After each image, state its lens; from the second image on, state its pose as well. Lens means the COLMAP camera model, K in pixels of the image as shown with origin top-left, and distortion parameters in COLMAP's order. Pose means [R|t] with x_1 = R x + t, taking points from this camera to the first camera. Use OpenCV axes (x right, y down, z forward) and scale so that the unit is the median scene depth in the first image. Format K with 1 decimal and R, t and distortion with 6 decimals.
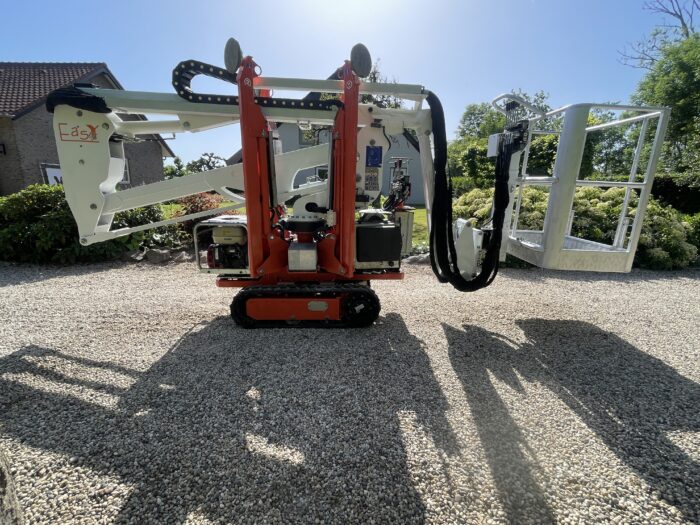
lens RADIAL K [[329.5, 0, 349.1], [0, 329.5, 263.7], [0, 0, 1]] dist [-0.003743, -0.000037]
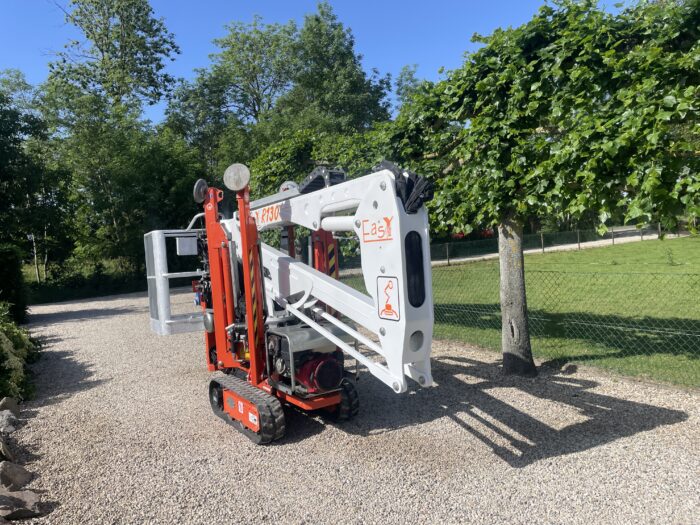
lens RADIAL K [[529.6, 0, 345.5], [0, 529.6, 256.4], [0, 0, 1]] dist [0.092063, -0.117702]
pose [[-0.482679, -0.009091, 0.875750, -1.841822], [0.261419, 0.952865, 0.153975, -0.570965], [-0.835871, 0.303258, -0.457552, 1.711847]]
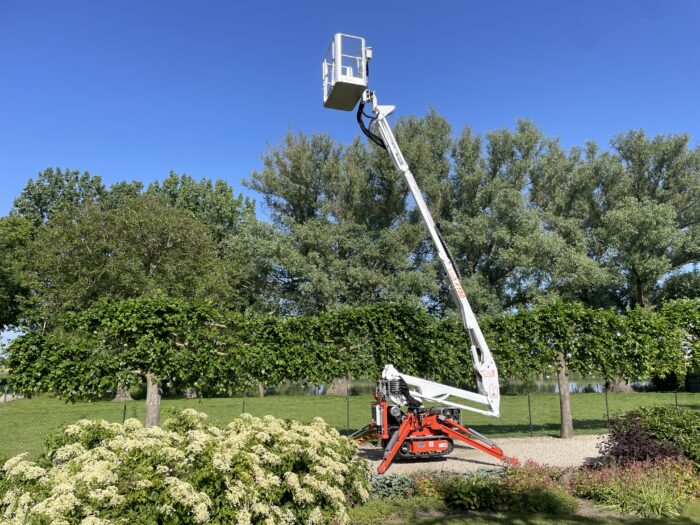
lens RADIAL K [[529.6, 0, 355.9], [0, 529.6, 260.2], [0, 0, 1]] dist [0.092063, -0.117702]
pose [[-0.965048, -0.061553, -0.254743, 1.492059], [-0.065871, 0.997792, 0.008445, -1.346145], [0.253661, 0.024930, -0.966972, 5.160373]]
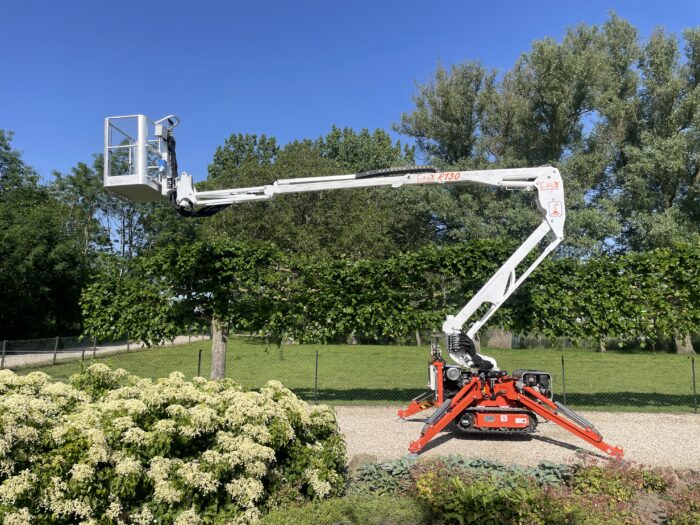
lens RADIAL K [[529.6, 0, 355.5], [0, 529.6, 251.3], [0, 0, 1]] dist [0.092063, -0.117702]
pose [[-0.996242, -0.015354, 0.085246, 0.407033], [-0.007013, 0.995230, 0.097303, -1.212283], [-0.086334, 0.096339, -0.991597, 4.460525]]
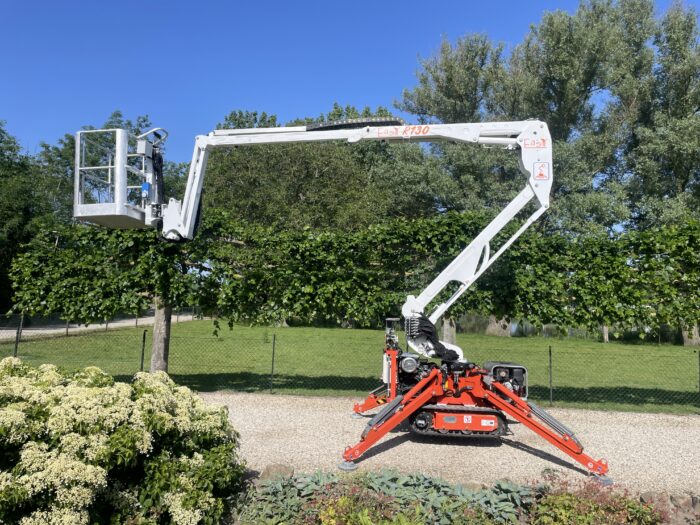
lens RADIAL K [[529.6, 0, 352.6], [0, 529.6, 253.0], [0, 0, 1]] dist [0.092063, -0.117702]
pose [[-0.993901, -0.039112, 0.103104, 0.113453], [-0.025568, 0.991244, 0.129547, -1.069172], [-0.107268, 0.126121, -0.986198, 3.900631]]
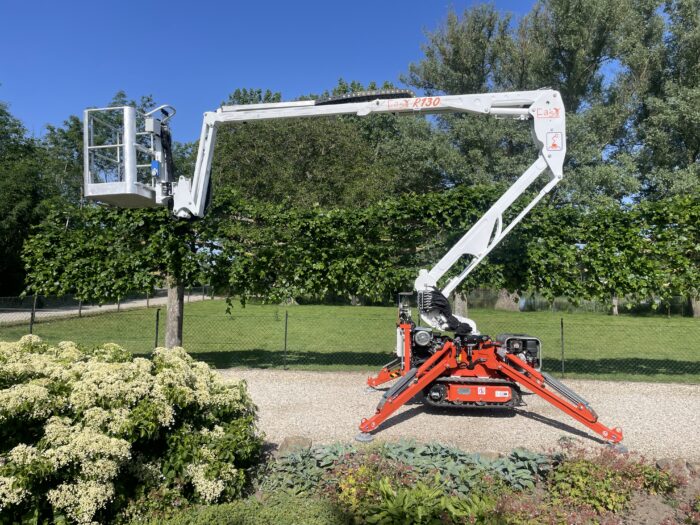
lens RADIAL K [[529.6, 0, 355.8], [0, 529.6, 251.9], [0, 0, 1]] dist [0.092063, -0.117702]
pose [[-0.993603, -0.026175, 0.109857, 0.137189], [-0.007372, 0.985729, 0.168179, -1.051456], [-0.112691, 0.166293, -0.979616, 3.898480]]
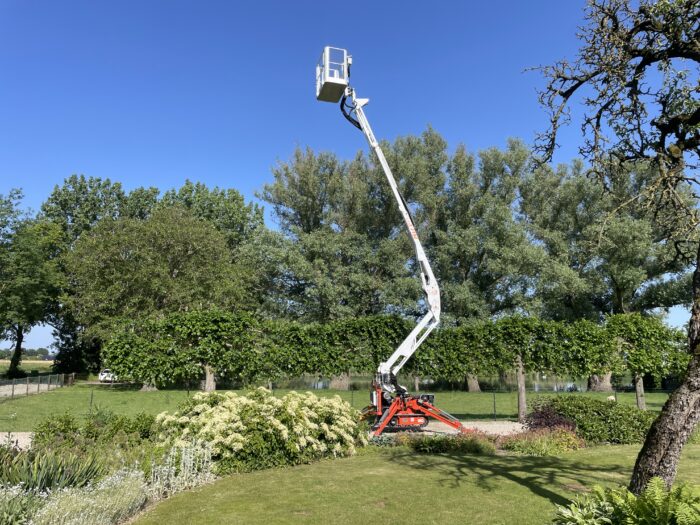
lens RADIAL K [[529.6, 0, 345.2], [0, 529.6, 258.4], [0, 0, 1]] dist [0.092063, -0.117702]
pose [[-0.969216, -0.073335, -0.235037, 1.986195], [-0.078202, 0.996872, 0.011440, -1.686451], [0.233462, 0.029468, -0.971919, 6.756954]]
